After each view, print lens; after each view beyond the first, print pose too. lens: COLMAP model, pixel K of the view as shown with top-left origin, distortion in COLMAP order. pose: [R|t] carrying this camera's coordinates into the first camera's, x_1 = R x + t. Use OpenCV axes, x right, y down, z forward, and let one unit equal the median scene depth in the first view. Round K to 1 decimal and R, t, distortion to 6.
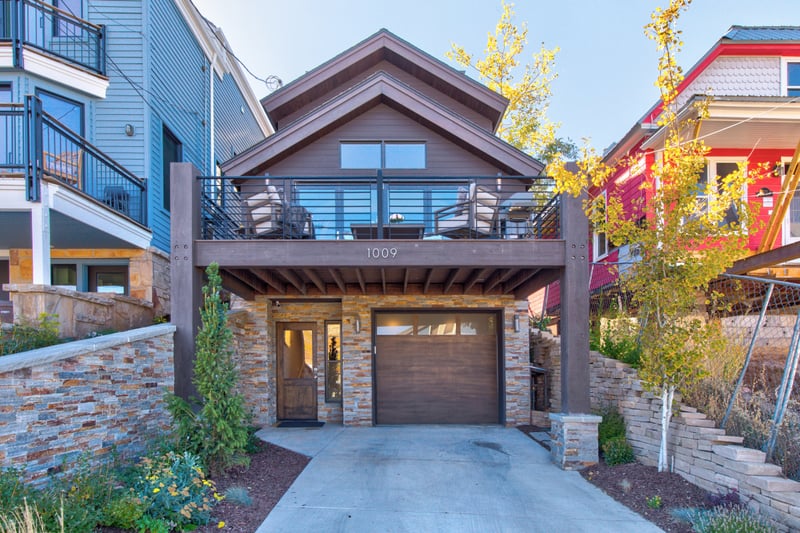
lens RADIAL K [[411.9, 0, 399.9], [0, 411.9, 296.2], [0, 0, 1]] dist [-0.000240, -0.000729]
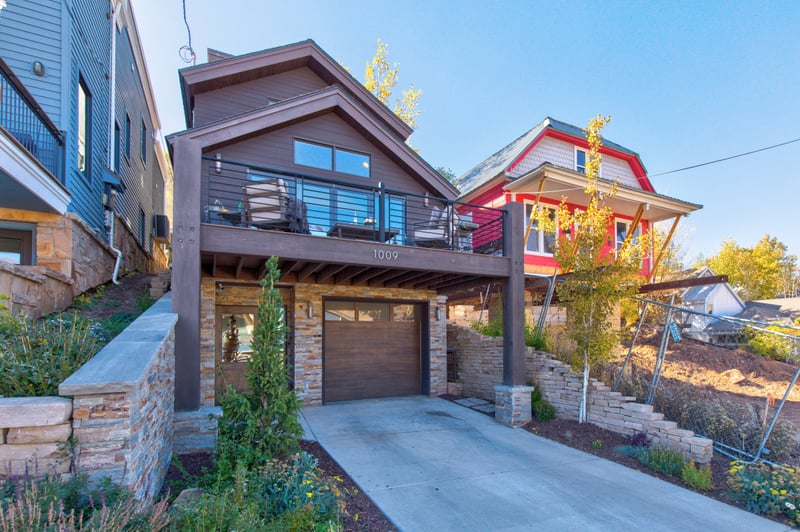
lens RADIAL K [[359.3, 0, 400.5], [0, 359.3, 268.5], [0, 0, 1]] dist [0.001905, -0.000260]
pose [[0.908233, 0.076235, 0.411462, -0.288260], [-0.065721, 0.997049, -0.039665, -0.020661], [-0.413272, 0.008983, 0.910563, 0.040486]]
